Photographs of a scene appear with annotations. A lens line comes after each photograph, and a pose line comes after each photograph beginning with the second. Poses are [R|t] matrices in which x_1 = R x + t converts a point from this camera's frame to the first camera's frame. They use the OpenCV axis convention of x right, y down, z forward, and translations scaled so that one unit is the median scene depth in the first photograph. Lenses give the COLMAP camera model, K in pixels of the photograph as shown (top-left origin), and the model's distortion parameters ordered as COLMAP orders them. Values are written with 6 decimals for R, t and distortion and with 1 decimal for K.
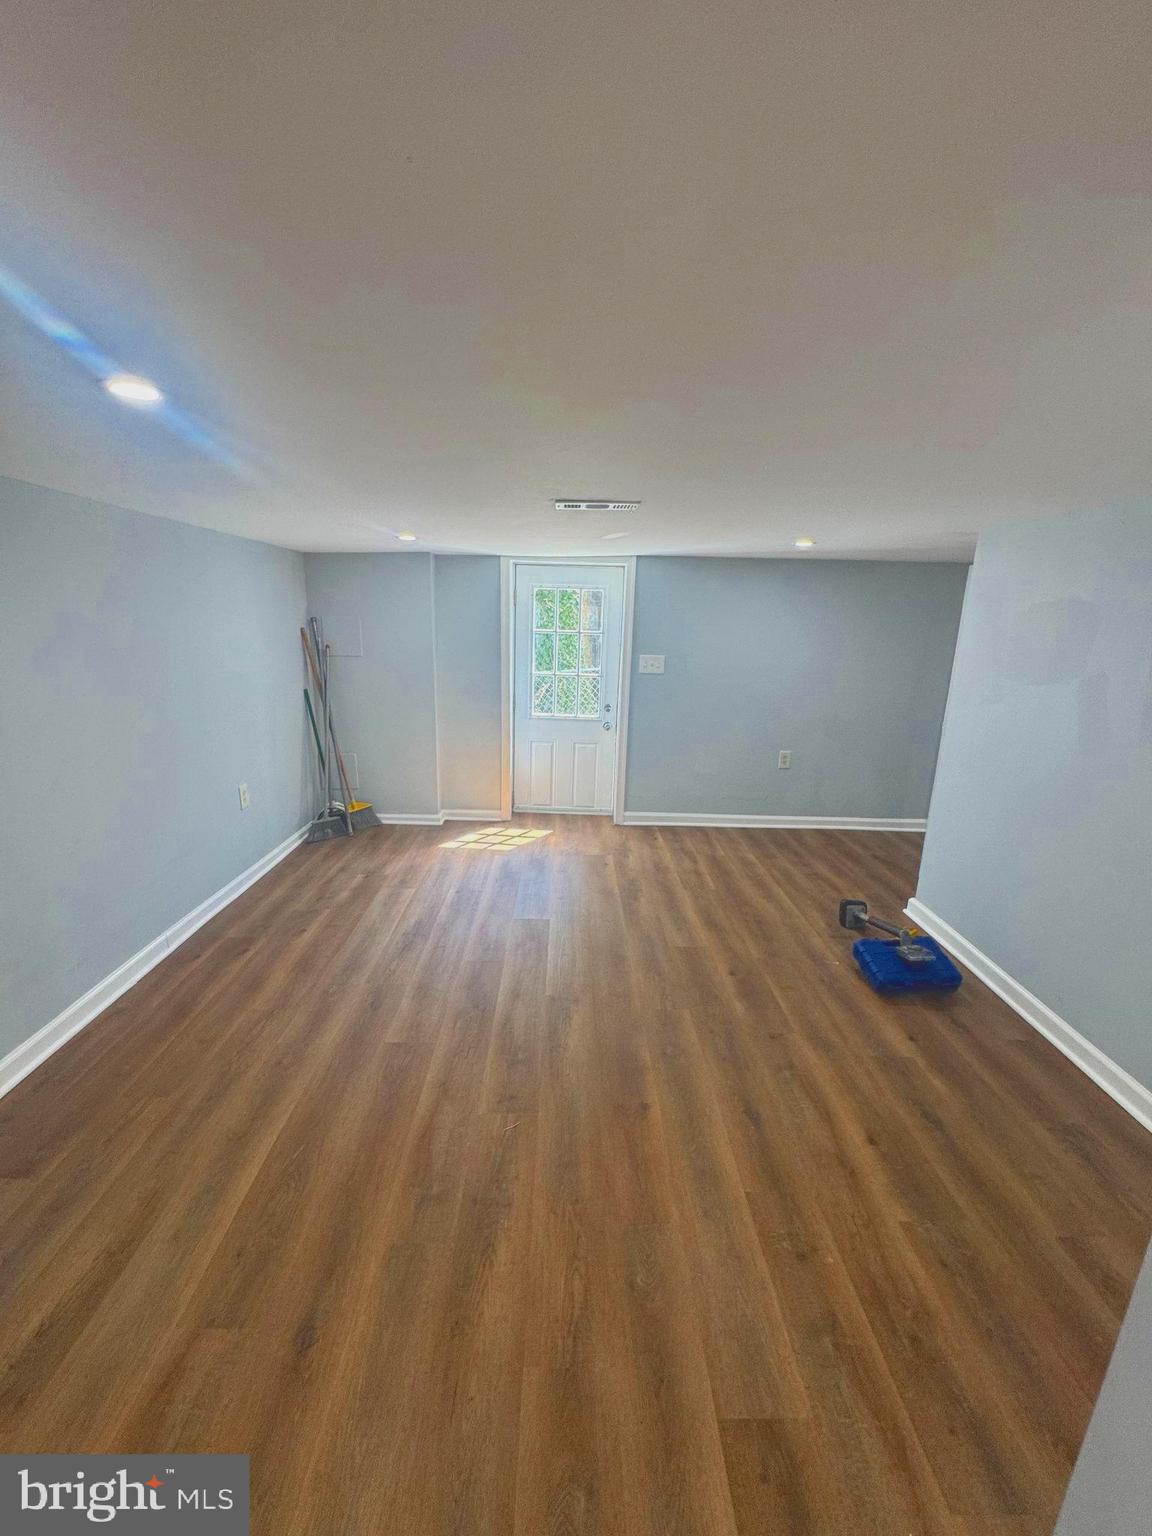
lens RADIAL K [[620.0, 0, 574.1], [0, 620.0, 771.1], [0, 0, 1]] dist [-0.004126, 0.000354]
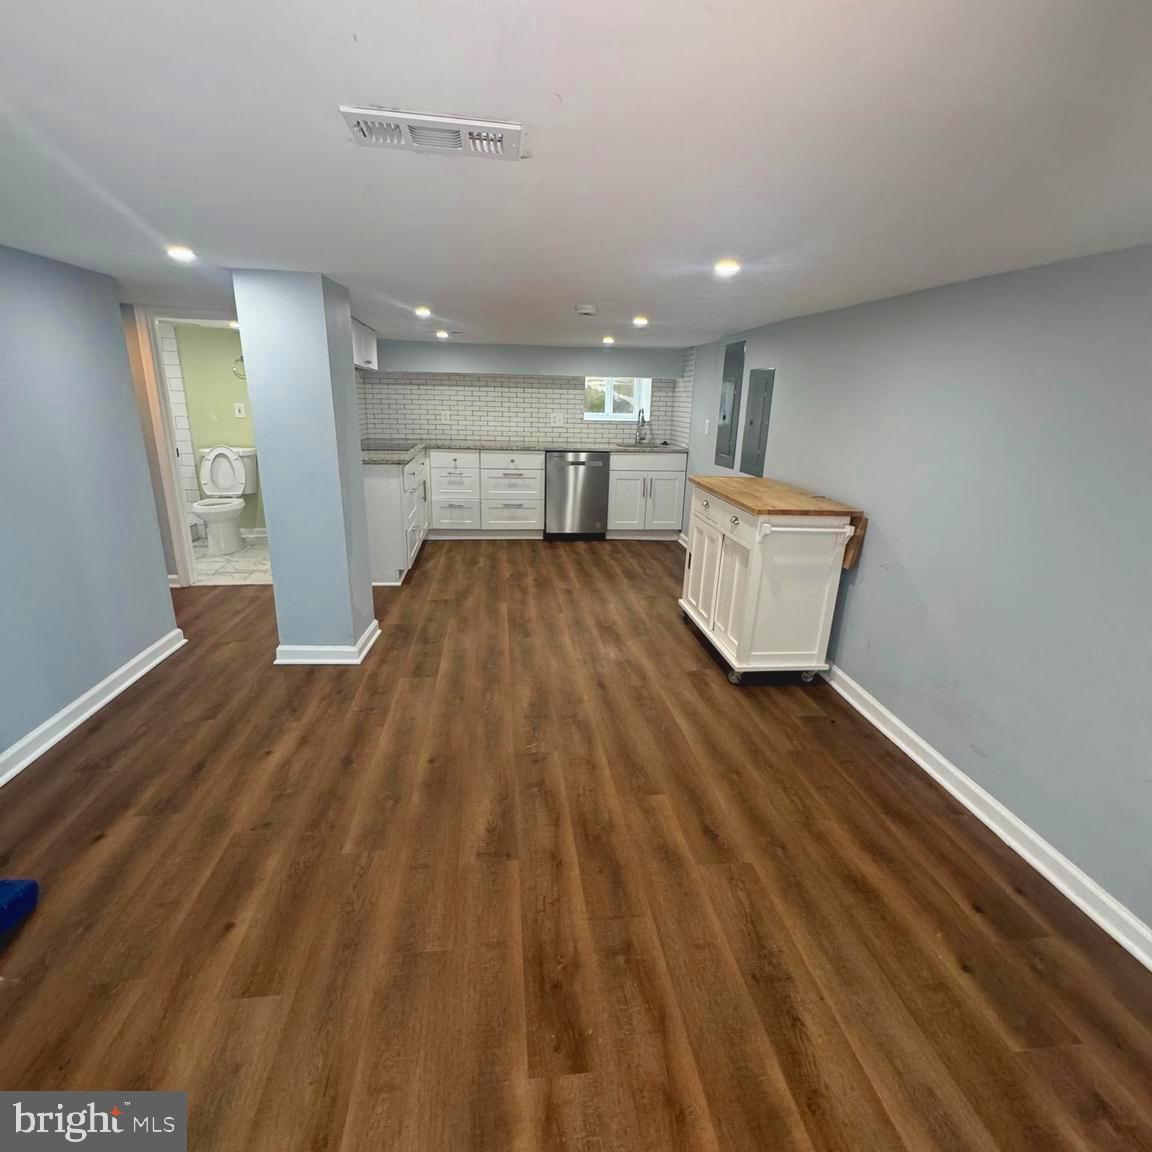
lens RADIAL K [[617.4, 0, 579.3], [0, 617.4, 569.2], [0, 0, 1]] dist [-0.005647, 0.000867]
pose [[-0.991964, -0.017333, -0.125331, -0.020628], [-0.077930, 0.864073, 0.497298, -0.399725], [0.099675, 0.503068, -0.858479, 1.666024]]
